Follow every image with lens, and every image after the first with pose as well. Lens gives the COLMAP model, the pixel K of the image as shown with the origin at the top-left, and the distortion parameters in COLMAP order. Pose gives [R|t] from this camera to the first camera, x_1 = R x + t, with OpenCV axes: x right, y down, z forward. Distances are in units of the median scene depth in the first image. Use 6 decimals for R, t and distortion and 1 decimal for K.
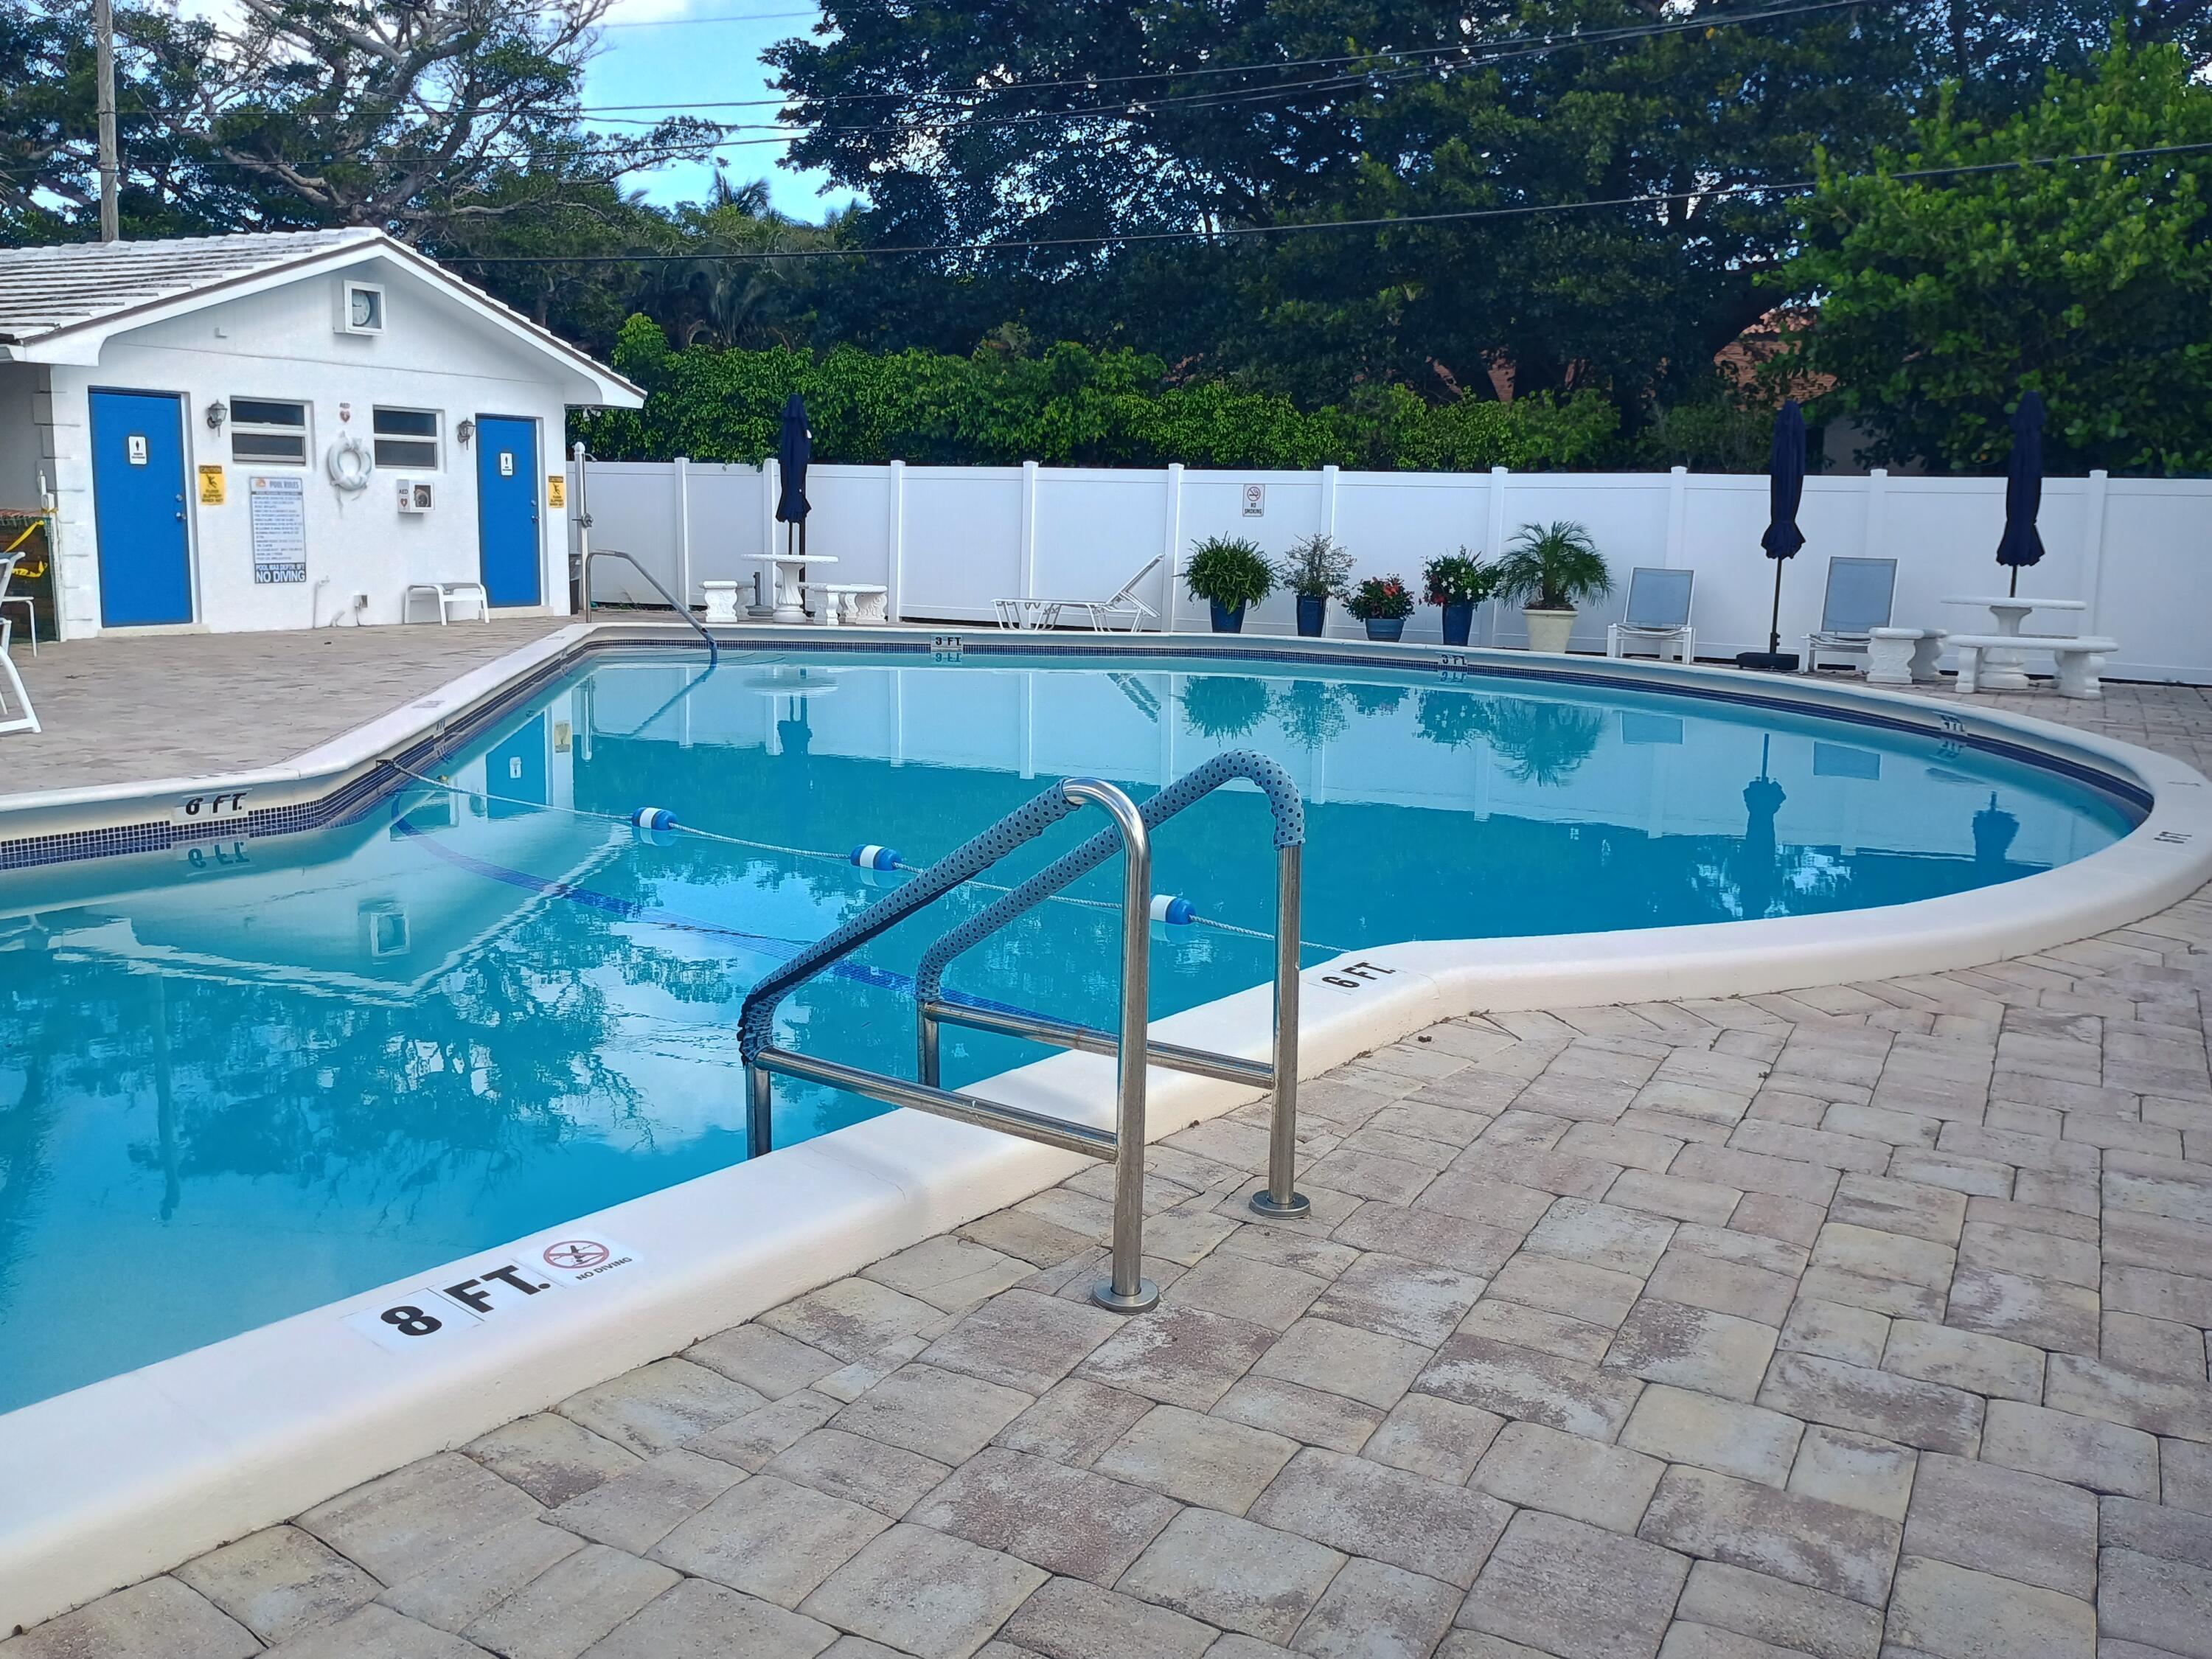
lens RADIAL K [[1887.9, 0, 1103.6], [0, 1887.9, 787.4], [0, 0, 1]] dist [0.087717, -0.126359]
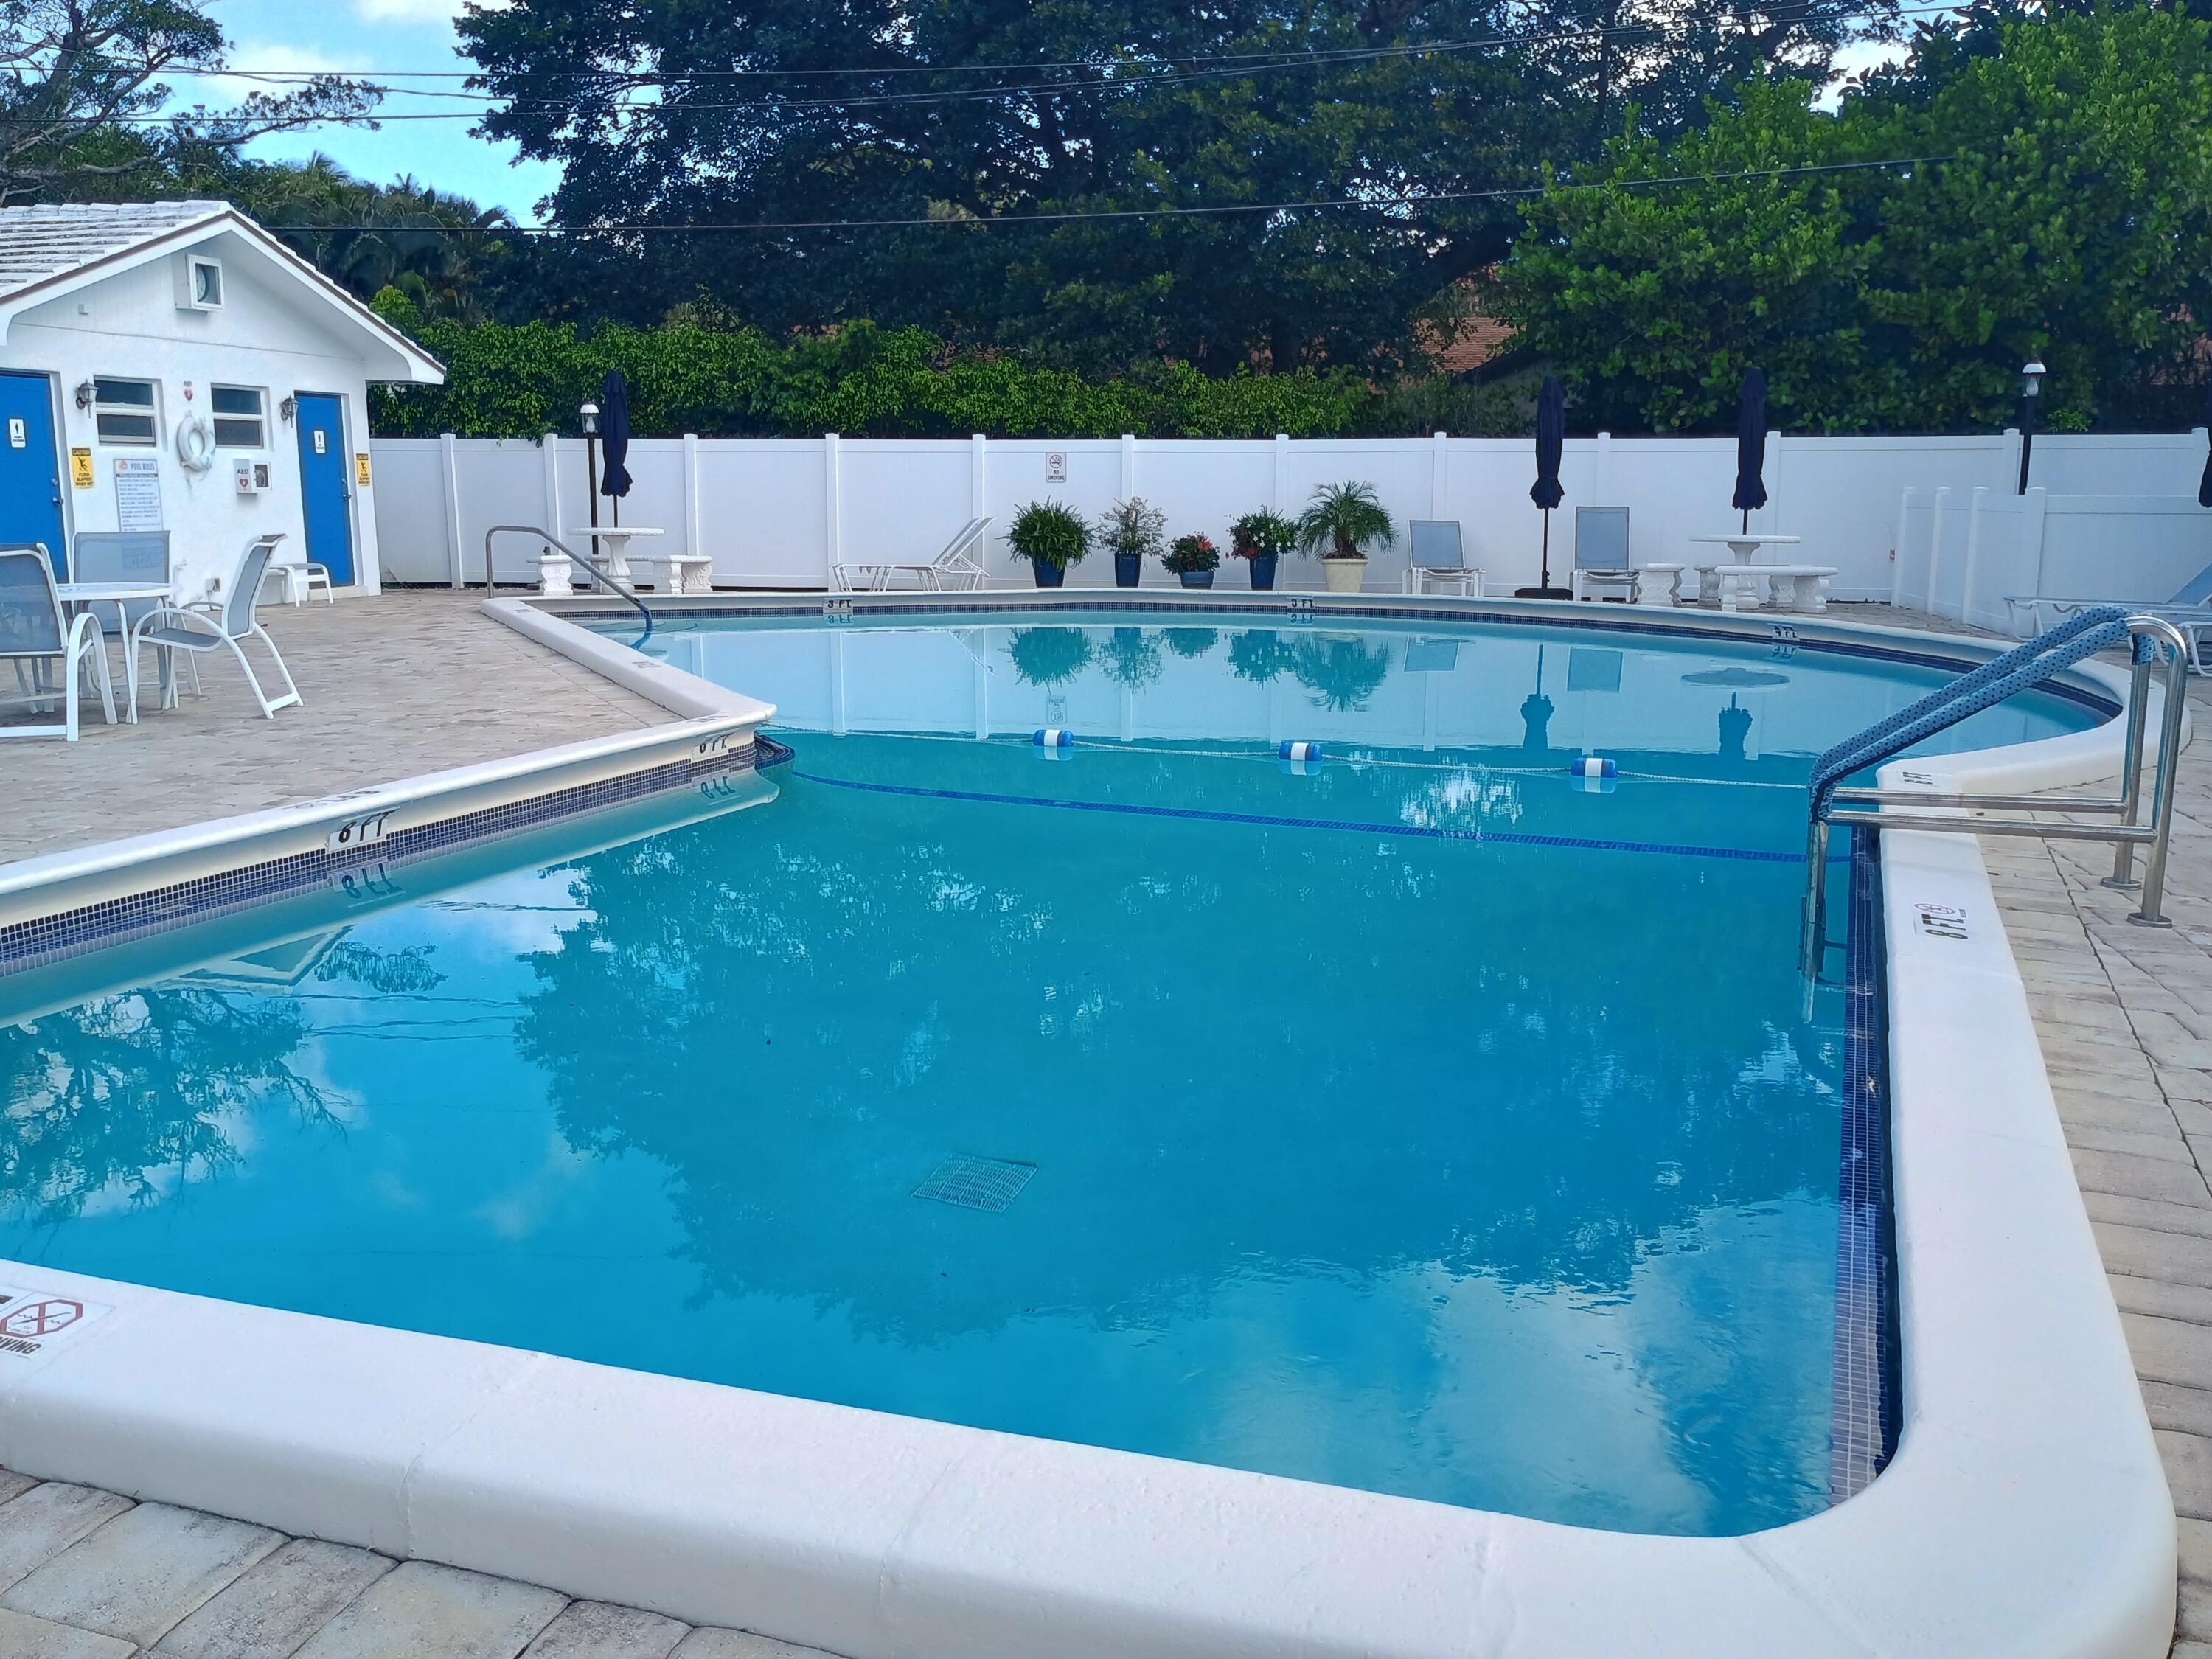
lens RADIAL K [[1895.0, 0, 1062.8], [0, 1895.0, 826.0], [0, 0, 1]] dist [0.064317, -0.058747]
pose [[0.961682, -0.066779, 0.265909, -0.237337], [0.057411, 0.997430, 0.042858, 0.008917], [-0.268087, -0.025950, 0.963045, -0.068442]]
